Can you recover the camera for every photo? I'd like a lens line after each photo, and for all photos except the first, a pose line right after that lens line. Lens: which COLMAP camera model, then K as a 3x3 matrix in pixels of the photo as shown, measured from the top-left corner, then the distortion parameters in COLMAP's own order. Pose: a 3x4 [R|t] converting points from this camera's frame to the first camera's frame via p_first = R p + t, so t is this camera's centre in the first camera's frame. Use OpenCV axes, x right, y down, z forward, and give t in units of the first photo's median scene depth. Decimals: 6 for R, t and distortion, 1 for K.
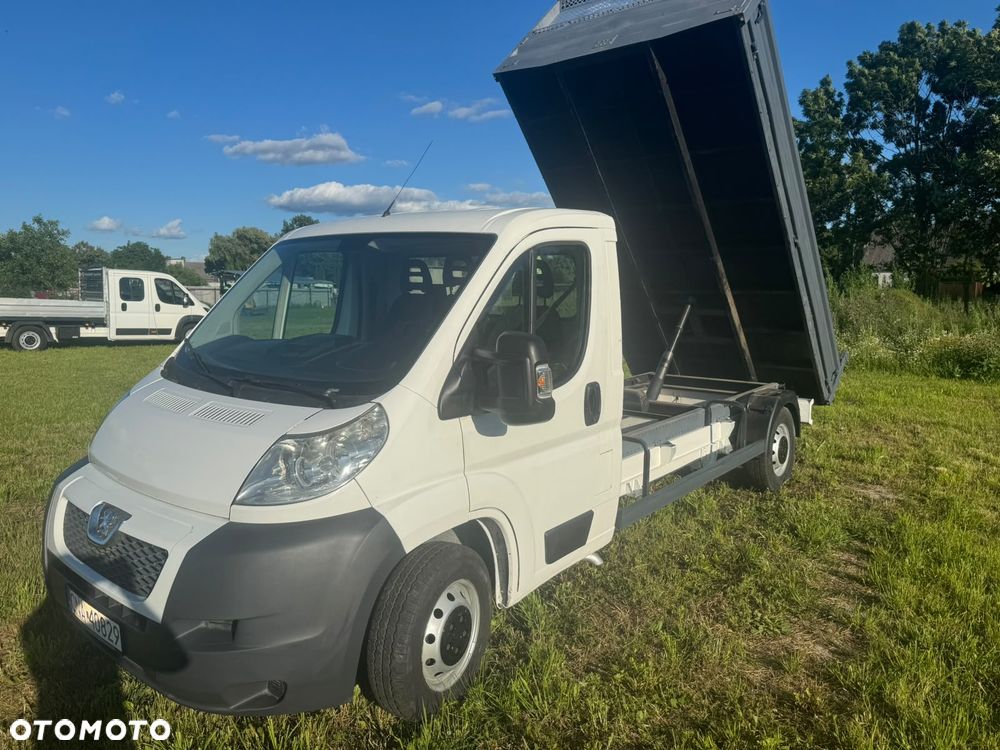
lens RADIAL K [[697.5, 0, 482.9], [0, 697.5, 382.8], [0, 0, 1]] dist [0.161219, -0.284293]
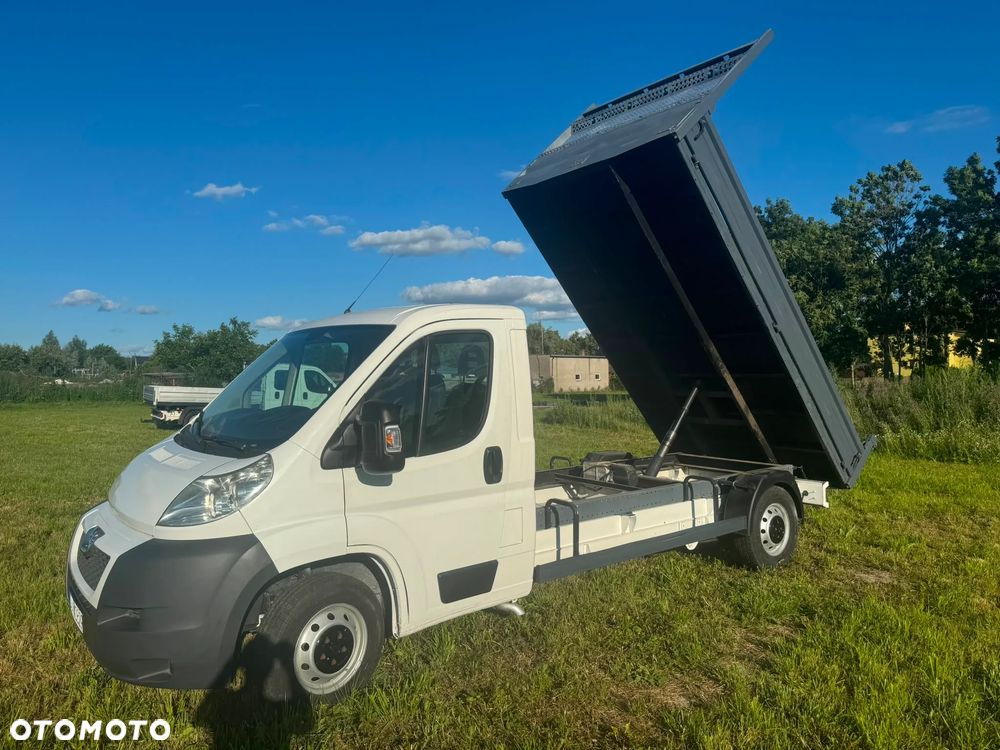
lens RADIAL K [[713.2, 0, 503.7], [0, 713.2, 380.1], [0, 0, 1]] dist [0.073309, -0.107027]
pose [[0.974847, -0.004933, -0.222821, 0.396201], [-0.024564, 0.991286, -0.129418, 0.038243], [0.221518, 0.131636, 0.966231, -0.146963]]
